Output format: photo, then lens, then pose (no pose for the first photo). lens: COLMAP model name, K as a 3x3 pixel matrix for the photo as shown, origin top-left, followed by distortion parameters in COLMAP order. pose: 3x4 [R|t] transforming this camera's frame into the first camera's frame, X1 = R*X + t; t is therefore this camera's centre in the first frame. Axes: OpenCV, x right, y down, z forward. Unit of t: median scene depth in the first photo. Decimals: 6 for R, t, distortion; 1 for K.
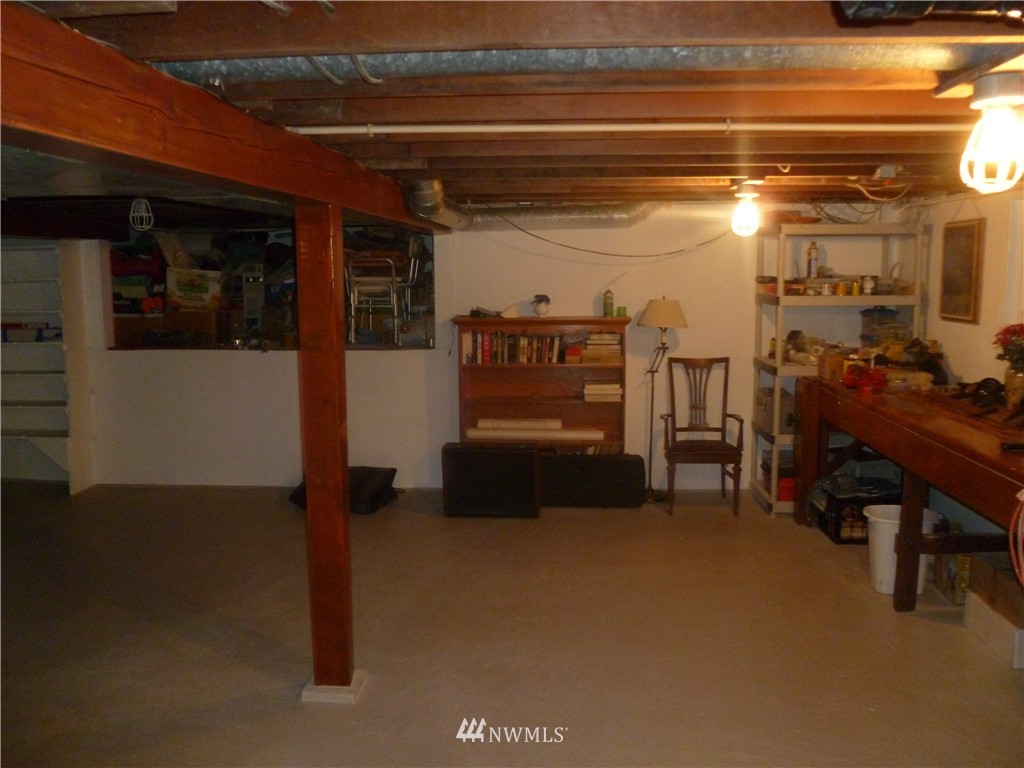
lens RADIAL K [[844.0, 0, 512.0], [0, 844.0, 384.0], [0, 0, 1]] dist [-0.036676, 0.005986]
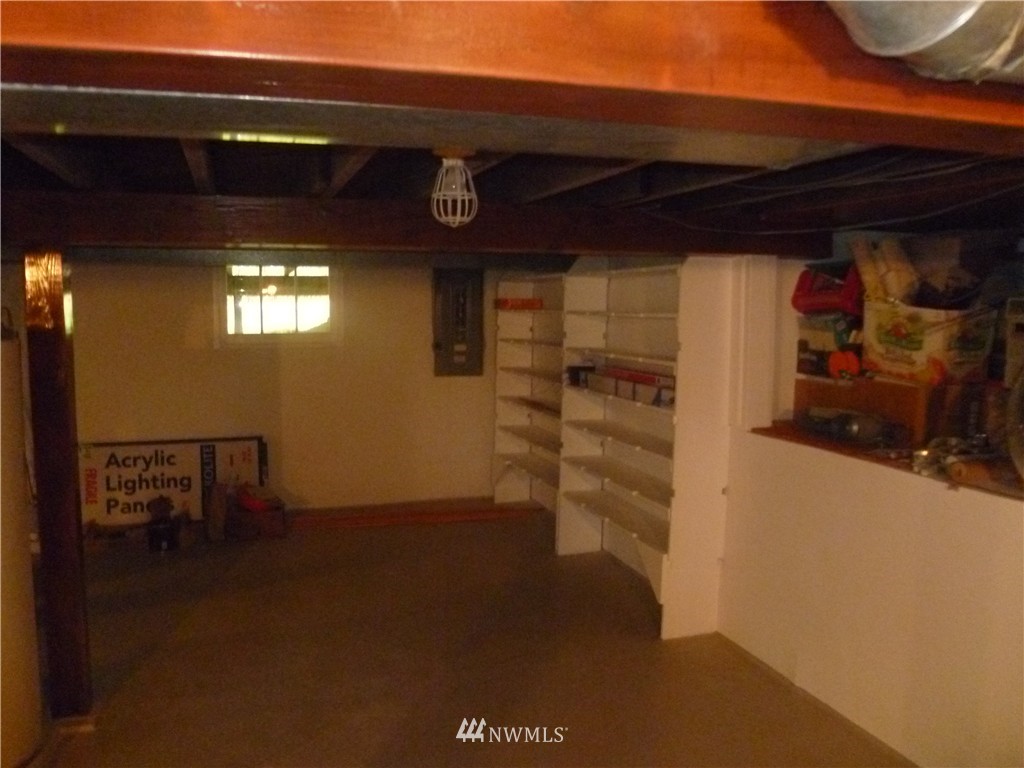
lens RADIAL K [[844.0, 0, 512.0], [0, 844.0, 384.0], [0, 0, 1]] dist [-0.036676, 0.005986]
pose [[0.370560, 0.098286, -0.923594, 0.029055], [-0.132234, 0.989839, 0.052282, -0.081288], [0.919348, 0.102757, 0.379791, 0.567422]]
